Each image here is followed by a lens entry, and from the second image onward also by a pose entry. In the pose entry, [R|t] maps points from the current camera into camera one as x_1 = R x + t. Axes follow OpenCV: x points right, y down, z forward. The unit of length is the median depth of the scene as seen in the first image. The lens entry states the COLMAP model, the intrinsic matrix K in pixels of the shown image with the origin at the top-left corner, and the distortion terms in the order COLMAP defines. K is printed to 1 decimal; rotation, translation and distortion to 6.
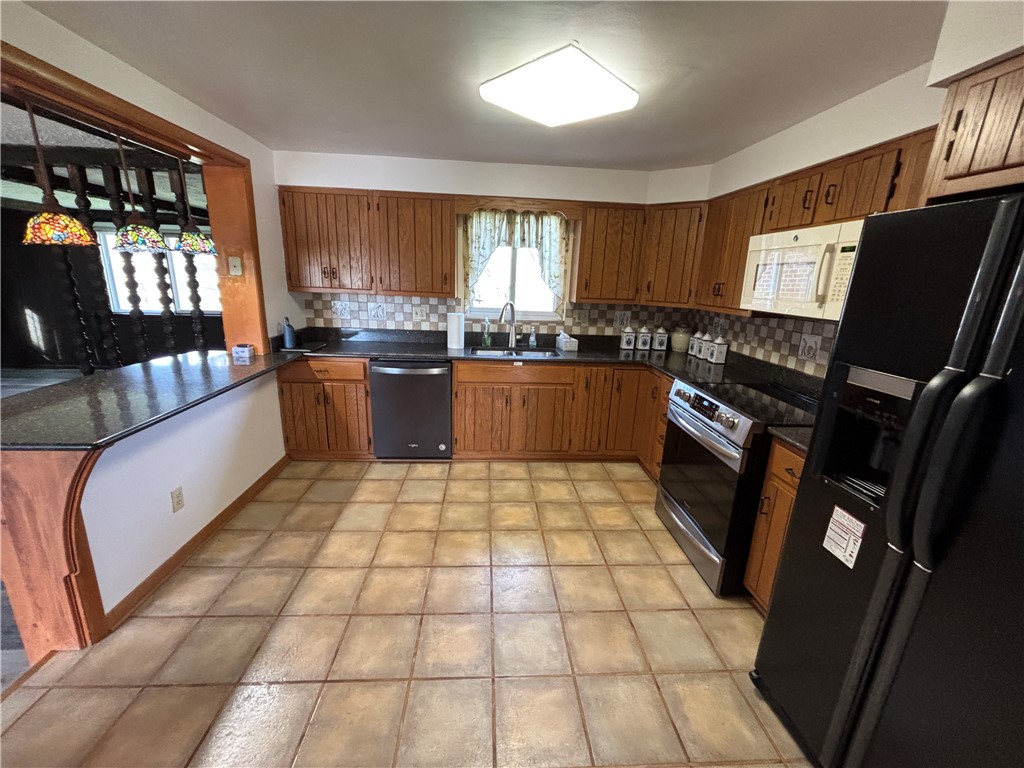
lens RADIAL K [[410.6, 0, 514.5], [0, 410.6, 383.3], [0, 0, 1]] dist [-0.002161, -0.000053]
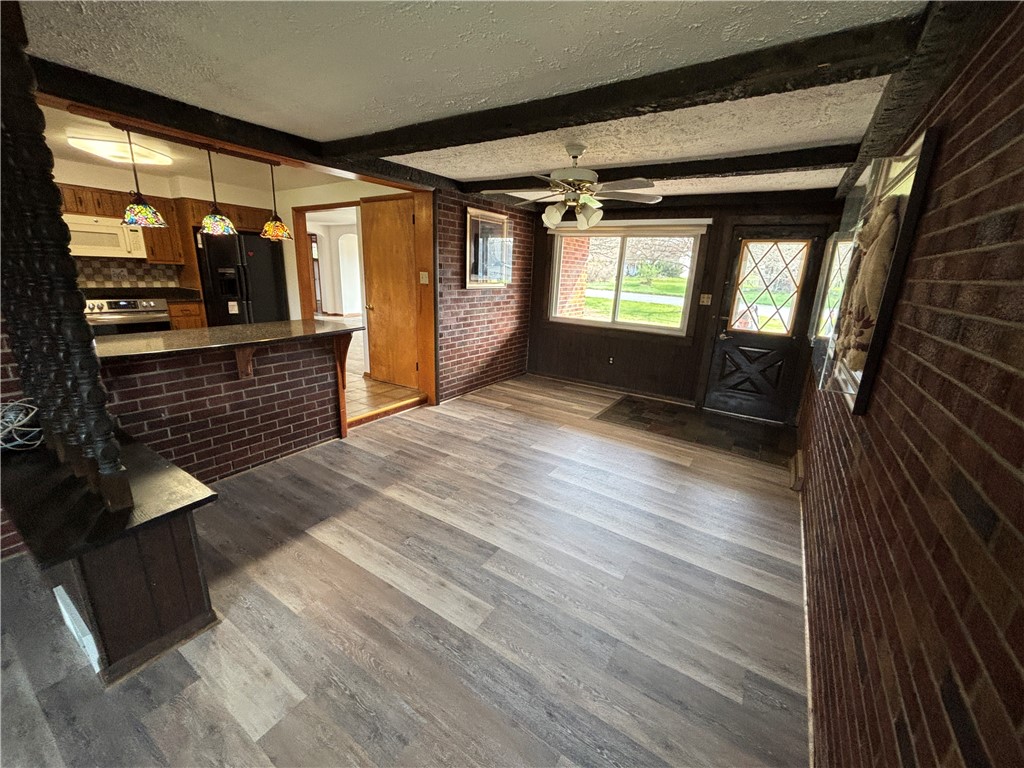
lens RADIAL K [[410.6, 0, 514.5], [0, 410.6, 383.3], [0, 0, 1]] dist [-0.002161, -0.000053]
pose [[-0.800806, -0.225773, 0.554740, -2.040879], [0.077610, 0.879300, 0.469902, -0.359751], [-0.593874, 0.419354, -0.686627, 1.236431]]
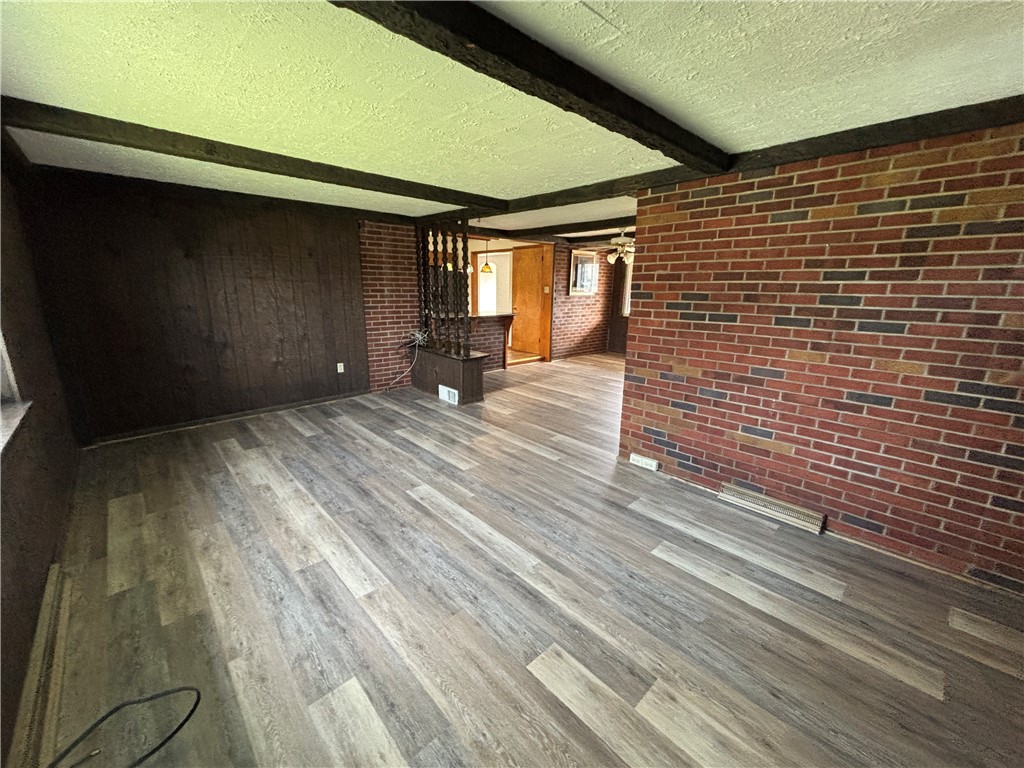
lens RADIAL K [[416.6, 0, 507.1], [0, 416.6, 388.7], [0, 0, 1]] dist [-0.001082, -0.000157]
pose [[-0.625461, -0.237533, 0.743220, -3.049791], [0.156708, 0.894884, 0.417883, -0.673468], [-0.764357, 0.377838, -0.522492, 2.283942]]
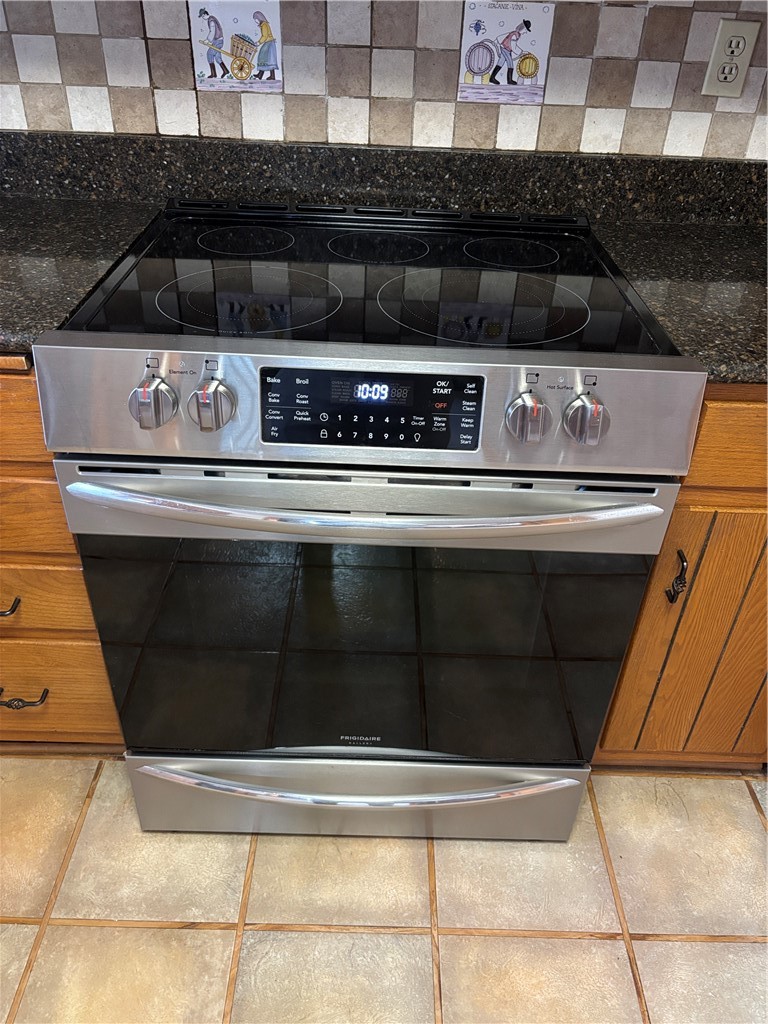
lens RADIAL K [[796.3, 0, 384.0], [0, 796.3, 512.0], [0, 0, 1]] dist [-0.000235, -0.000958]
pose [[0.067927, -0.610234, 0.789303, 0.082408], [0.213632, 0.781678, 0.585953, -0.129466], [-0.974550, 0.128818, 0.183463, 0.809604]]
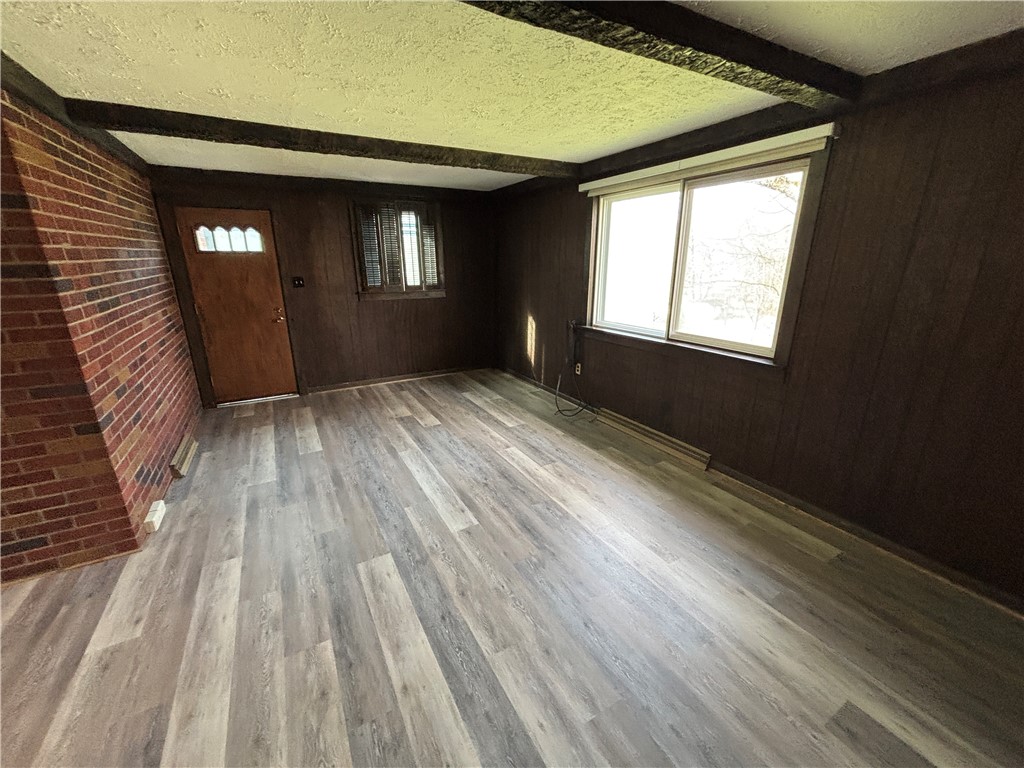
lens RADIAL K [[416.6, 0, 507.1], [0, 416.6, 388.7], [0, 0, 1]] dist [-0.001082, -0.000157]
pose [[0.426429, 0.234797, -0.873515, -1.118990], [-0.204962, 0.965684, 0.159514, -0.418347], [0.880993, 0.111017, 0.459920, 1.517514]]
